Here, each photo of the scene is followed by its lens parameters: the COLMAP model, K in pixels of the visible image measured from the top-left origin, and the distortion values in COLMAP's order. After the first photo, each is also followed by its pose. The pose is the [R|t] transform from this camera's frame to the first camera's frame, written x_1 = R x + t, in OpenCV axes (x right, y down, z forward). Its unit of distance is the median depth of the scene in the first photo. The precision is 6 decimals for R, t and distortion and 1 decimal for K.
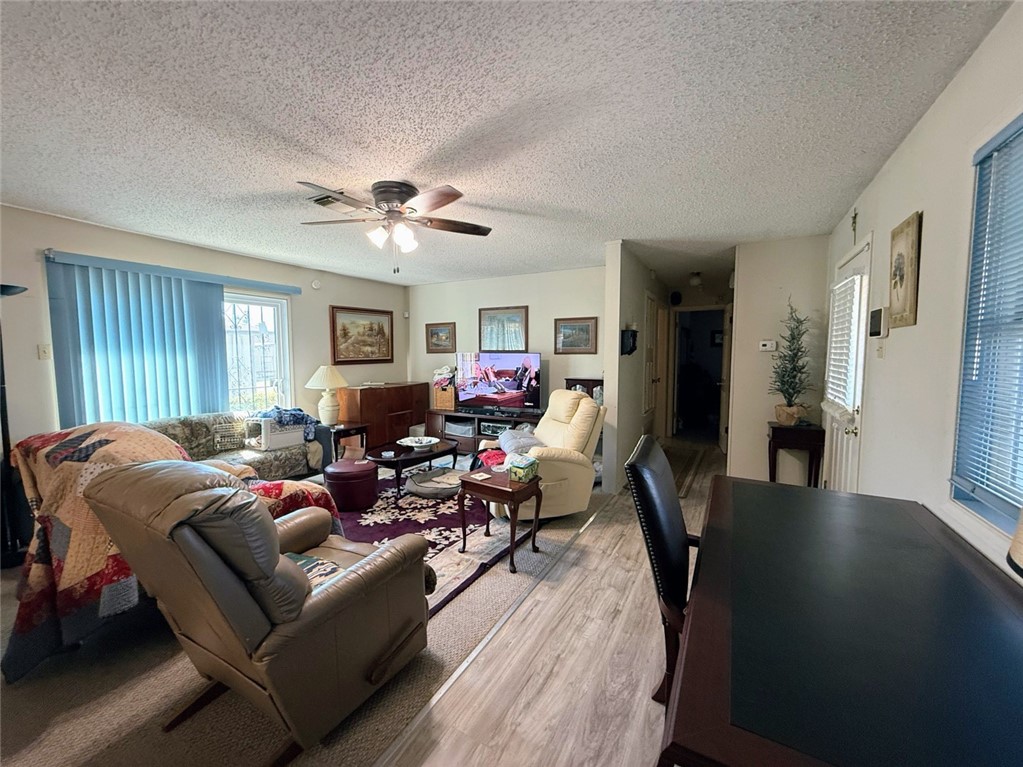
lens RADIAL K [[408.8, 0, 510.0], [0, 408.8, 384.4], [0, 0, 1]] dist [-0.002042, 0.000116]
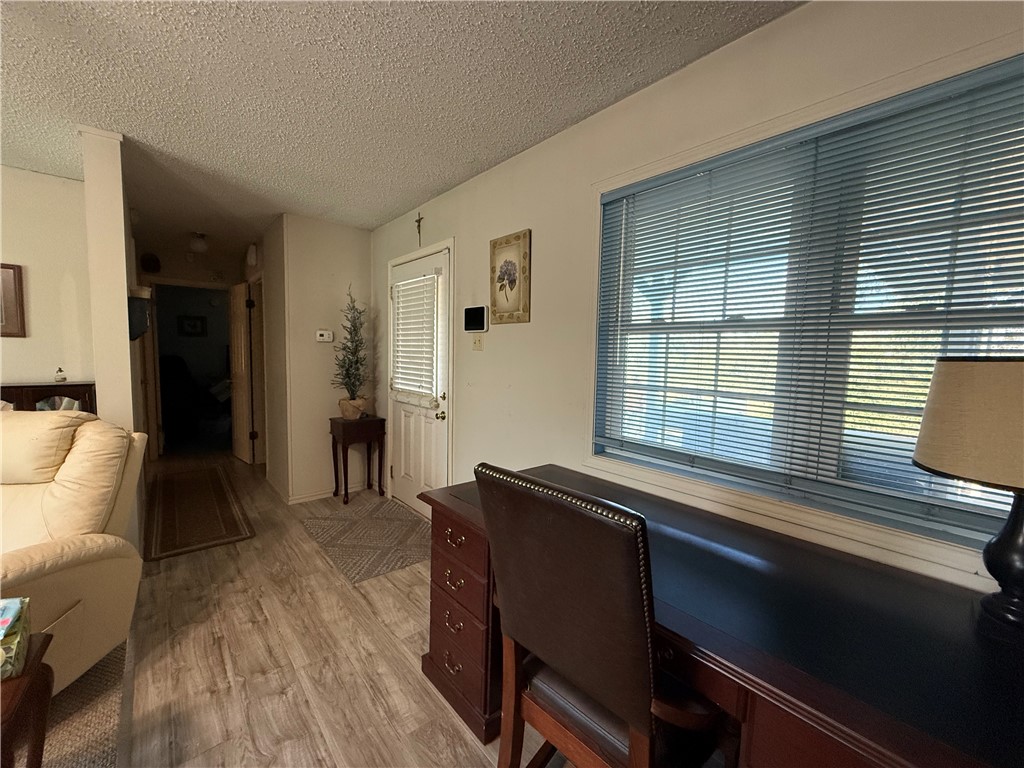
lens RADIAL K [[409.2, 0, 513.2], [0, 409.2, 383.3], [0, 0, 1]] dist [-0.002042, 0.000116]
pose [[0.338243, -0.058303, 0.939251, -0.124219], [0.049724, 0.997792, 0.044030, -0.011387], [-0.939744, 0.031811, 0.340395, 0.400834]]
